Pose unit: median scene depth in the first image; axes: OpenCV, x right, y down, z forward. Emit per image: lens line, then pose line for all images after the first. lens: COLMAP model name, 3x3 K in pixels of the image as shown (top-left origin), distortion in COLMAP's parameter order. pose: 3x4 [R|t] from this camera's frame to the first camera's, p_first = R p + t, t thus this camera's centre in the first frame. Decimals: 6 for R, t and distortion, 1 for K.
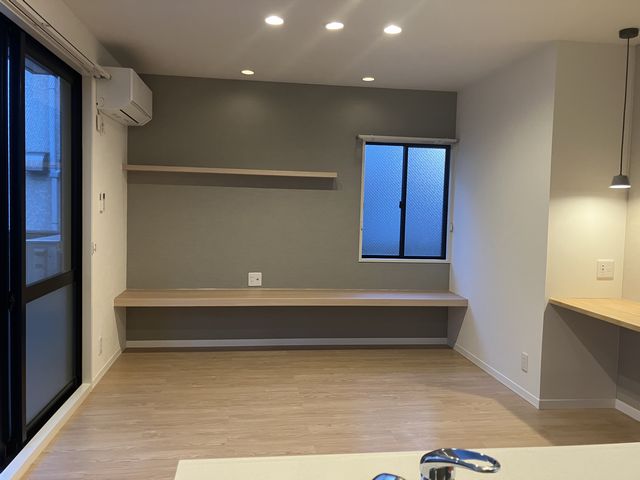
lens RADIAL K [[530.5, 0, 321.7], [0, 530.5, 241.2], [0, 0, 1]] dist [0.003741, -0.003969]
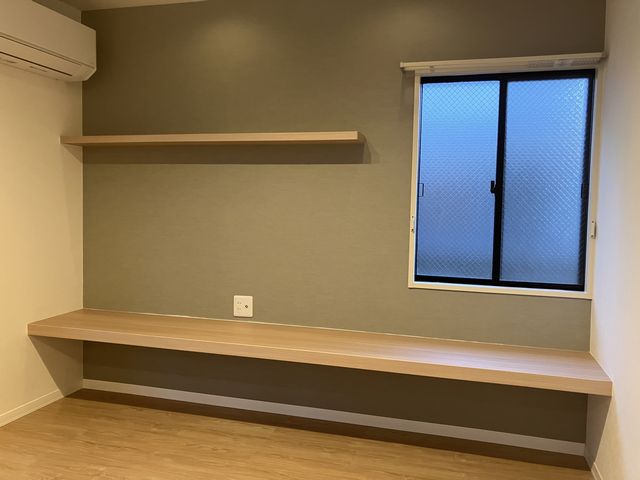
lens RADIAL K [[530.5, 0, 318.0], [0, 530.5, 237.0], [0, 0, 1]] dist [0.003741, -0.003969]
pose [[0.914425, 0.016480, -0.404420, 0.215030], [-0.023044, 0.999670, -0.011366, -0.006909], [0.404099, 0.019712, 0.914503, 0.441024]]
